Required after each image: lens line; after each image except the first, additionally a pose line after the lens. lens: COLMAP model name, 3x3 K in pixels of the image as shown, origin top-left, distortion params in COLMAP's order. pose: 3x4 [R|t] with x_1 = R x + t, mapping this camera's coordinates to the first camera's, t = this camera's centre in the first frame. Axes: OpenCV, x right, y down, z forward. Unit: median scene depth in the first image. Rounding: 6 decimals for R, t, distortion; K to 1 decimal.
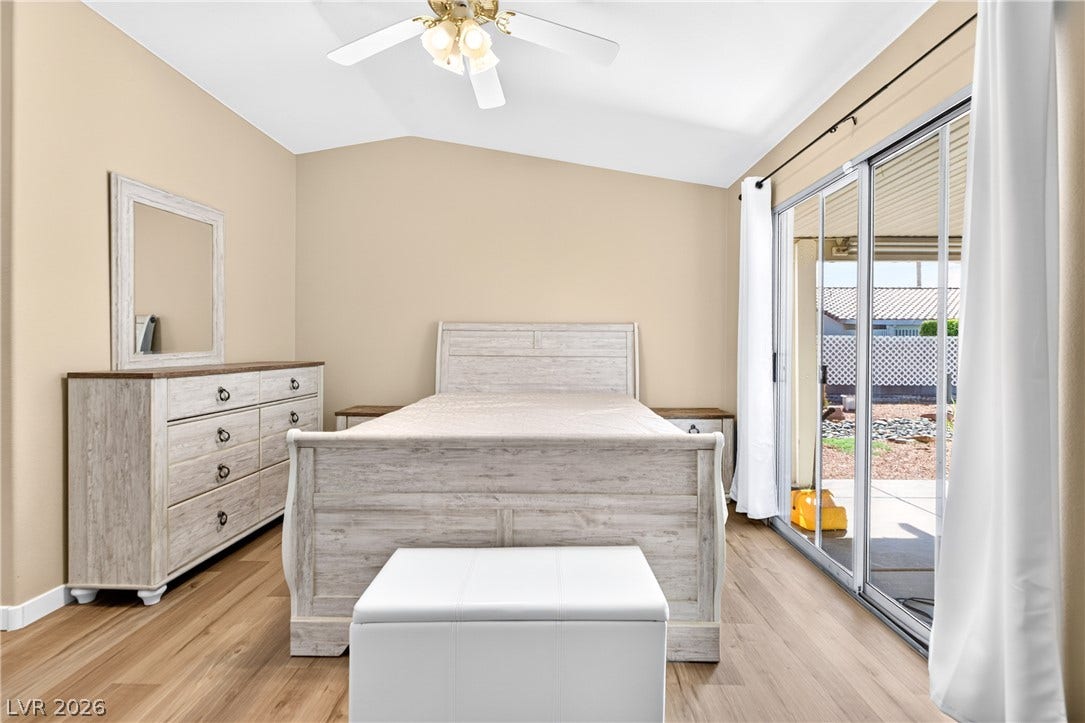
lens RADIAL K [[476.8, 0, 547.0], [0, 476.8, 352.2], [0, 0, 1]] dist [0.003168, 0.000263]
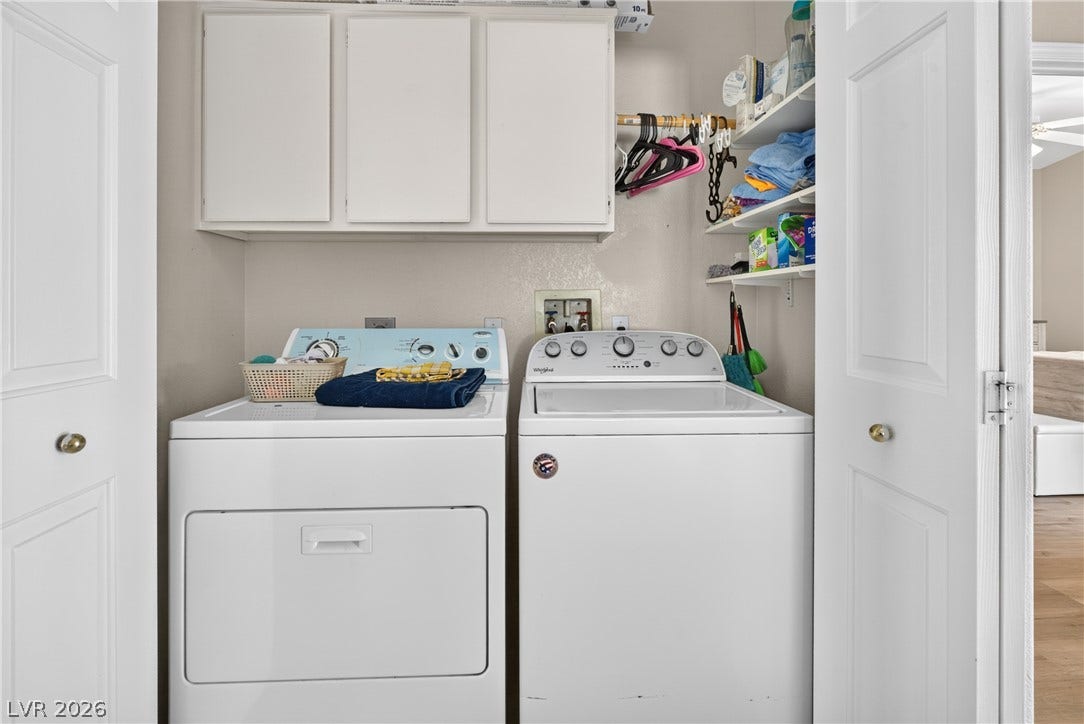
lens RADIAL K [[476.3, 0, 546.5], [0, 476.3, 352.7], [0, 0, 1]] dist [0.003168, 0.000263]
pose [[0.057851, 0.099148, -0.993390, 1.734214], [-0.018986, 0.994985, 0.098201, 0.008696], [0.998145, 0.013179, 0.059443, -1.087911]]
